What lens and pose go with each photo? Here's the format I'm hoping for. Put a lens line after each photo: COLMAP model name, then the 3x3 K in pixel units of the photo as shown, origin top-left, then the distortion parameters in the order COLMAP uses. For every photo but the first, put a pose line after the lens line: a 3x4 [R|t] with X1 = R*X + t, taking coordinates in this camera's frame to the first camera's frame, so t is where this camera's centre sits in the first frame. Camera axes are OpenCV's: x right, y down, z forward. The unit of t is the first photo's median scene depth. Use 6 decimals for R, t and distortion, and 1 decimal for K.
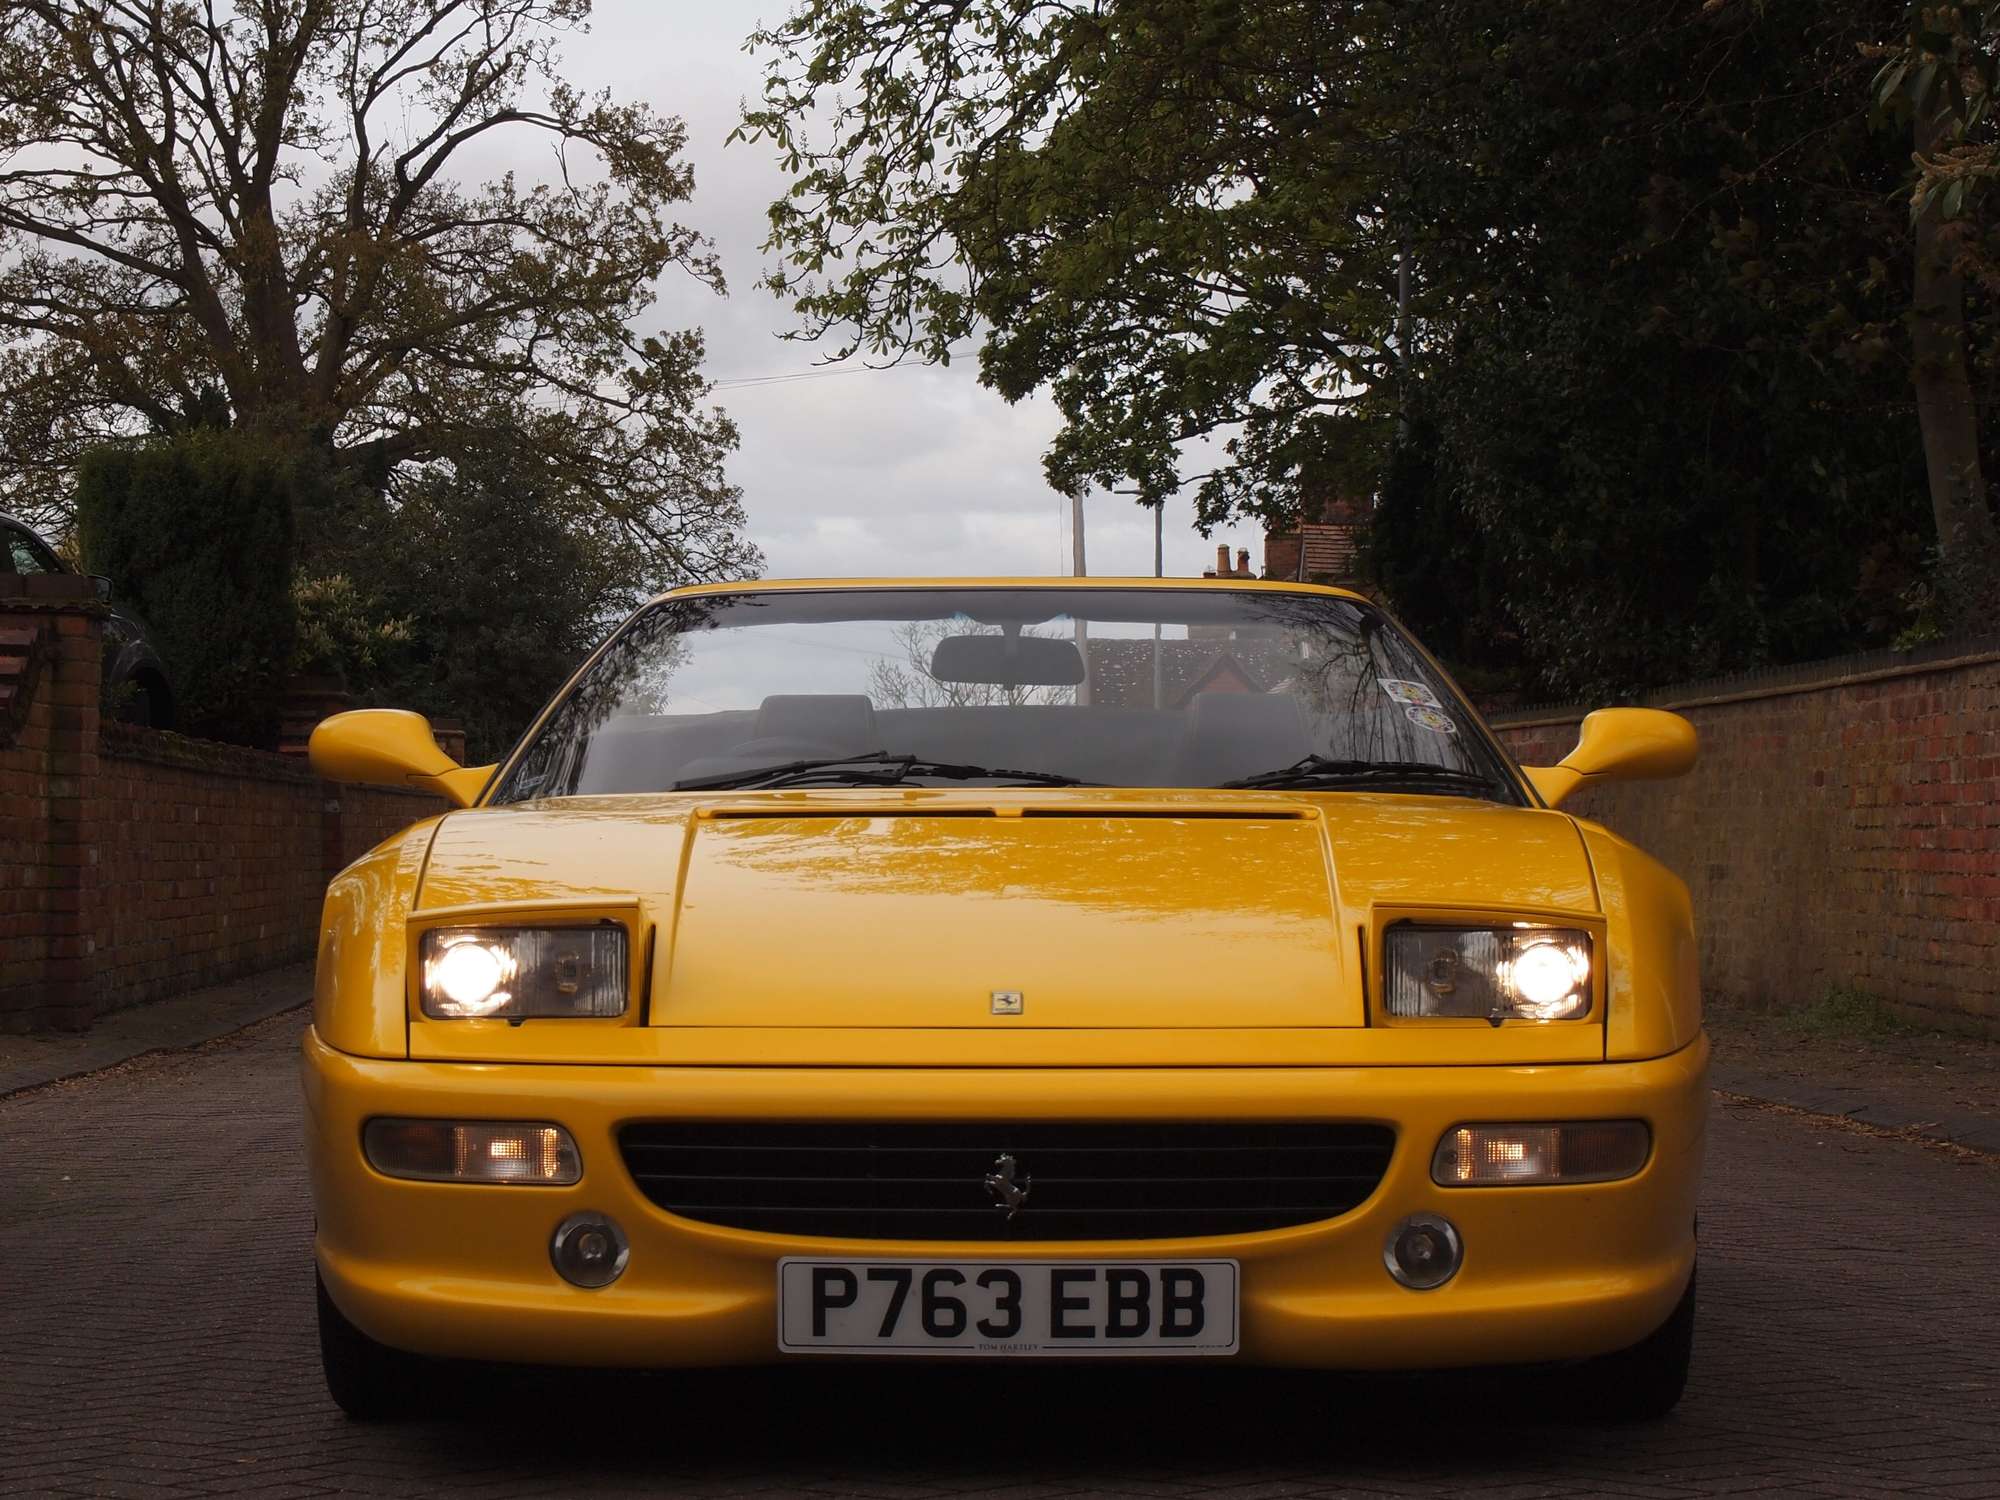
lens RADIAL K [[4859.4, 0, 918.8], [0, 4859.4, 741.5], [0, 0, 1]] dist [0.171026, 0.000000]
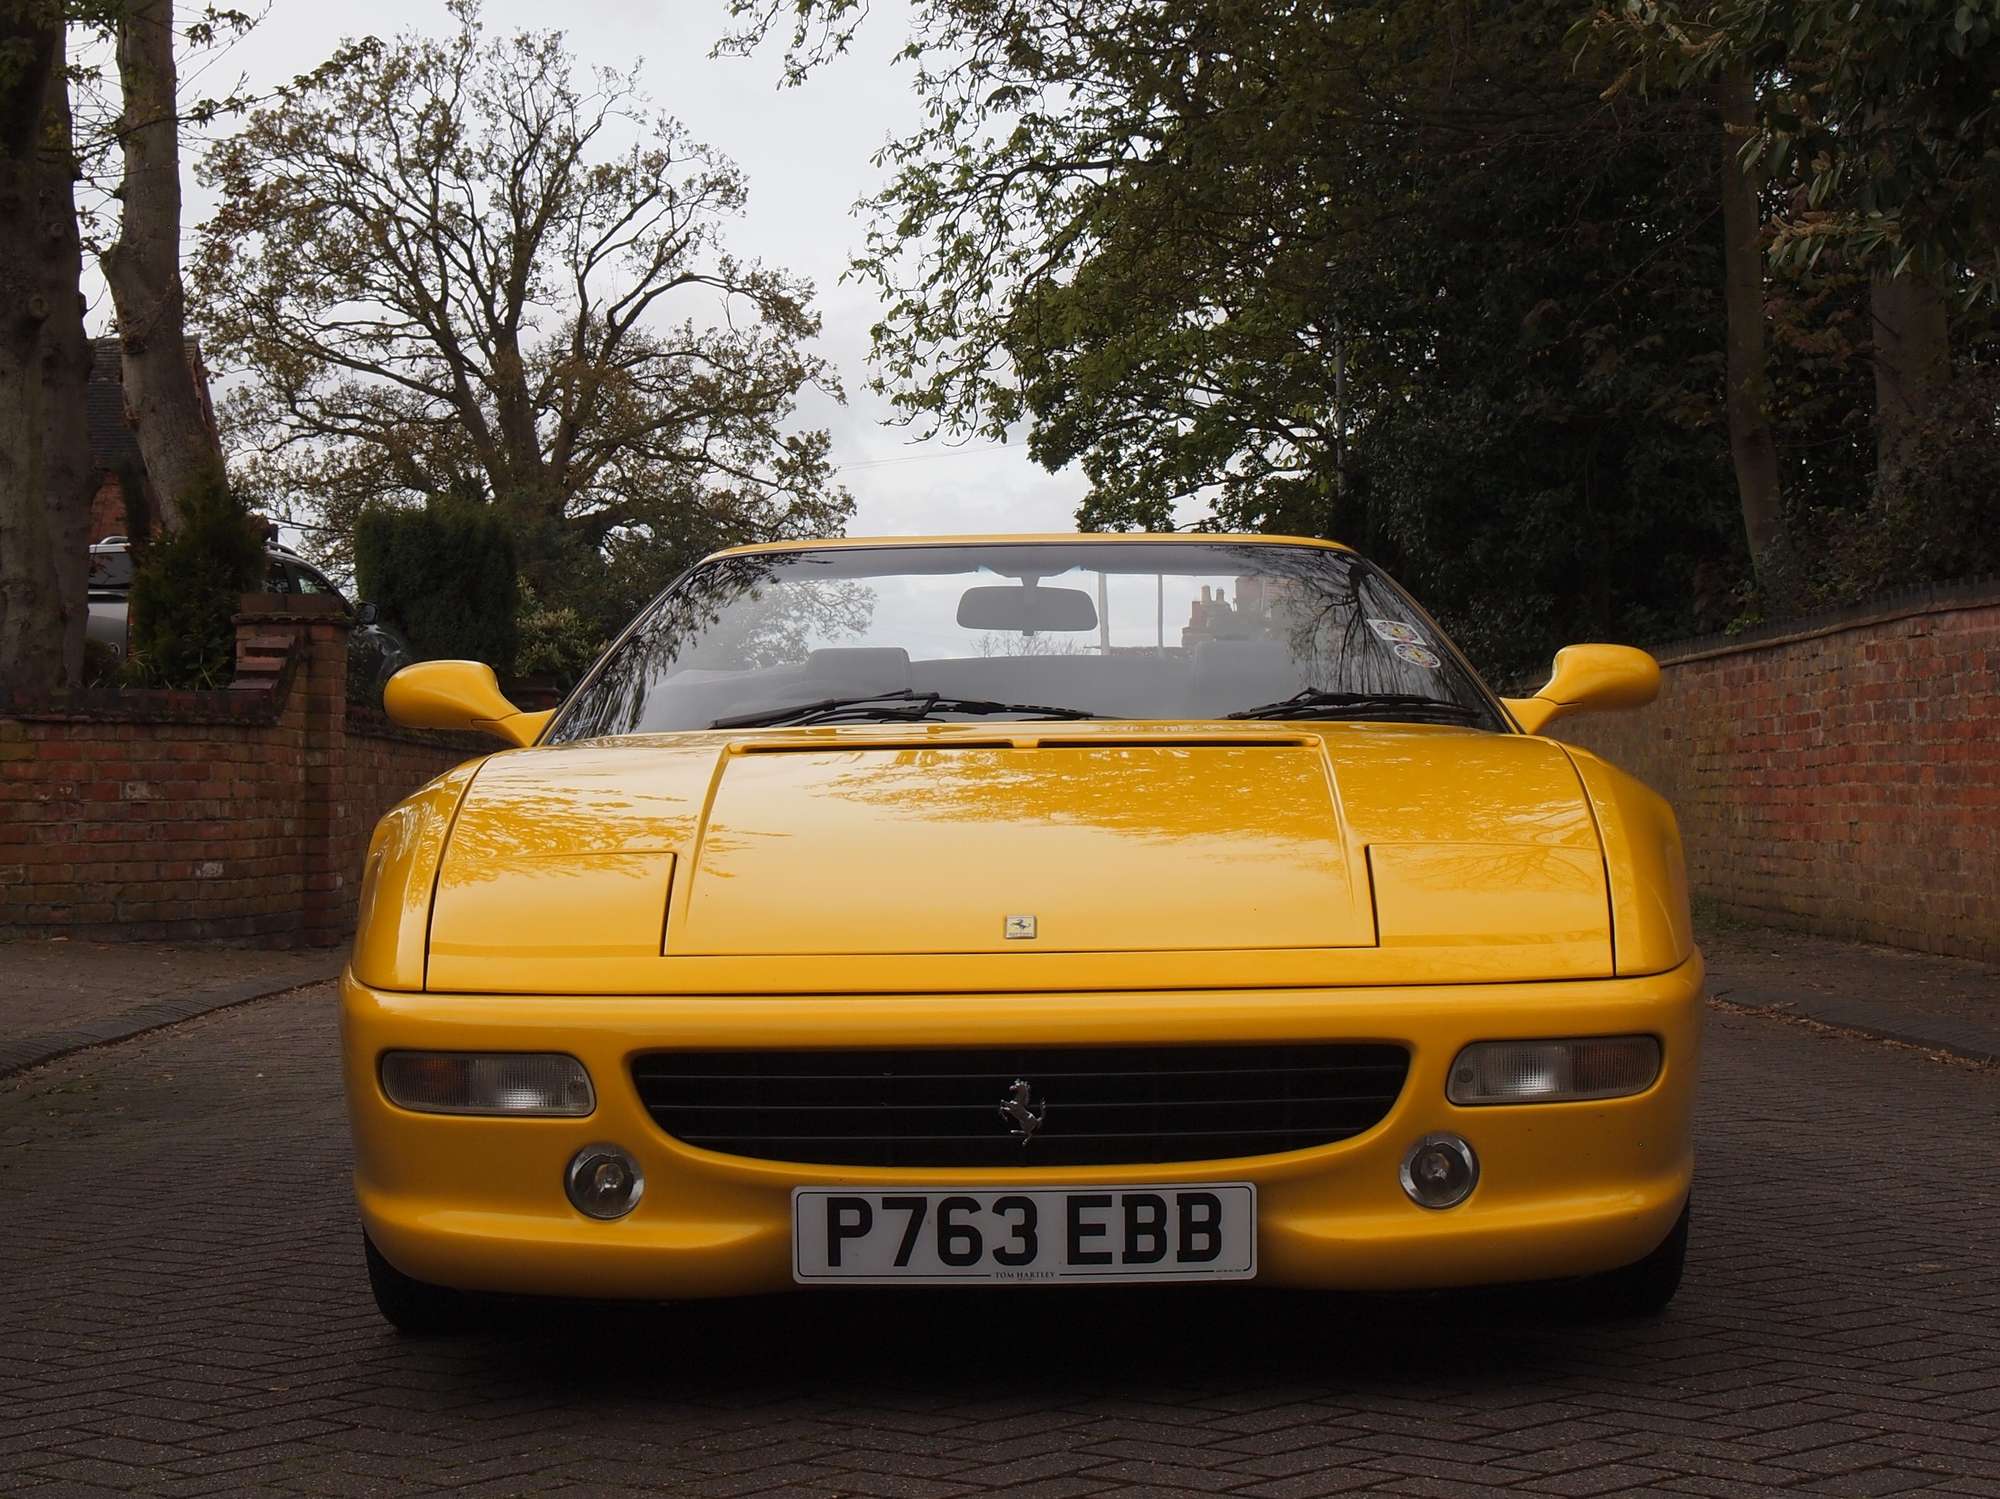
lens RADIAL K [[3154.9, 0, 1079.7], [0, 3154.9, 671.8], [0, 0, 1]] dist [0.049627, 0.000000]
pose [[0.999638, -0.012347, 0.023894, 0.007064], [0.012853, 0.999694, -0.021121, 0.006853], [-0.023626, 0.021420, 0.999491, 0.159195]]
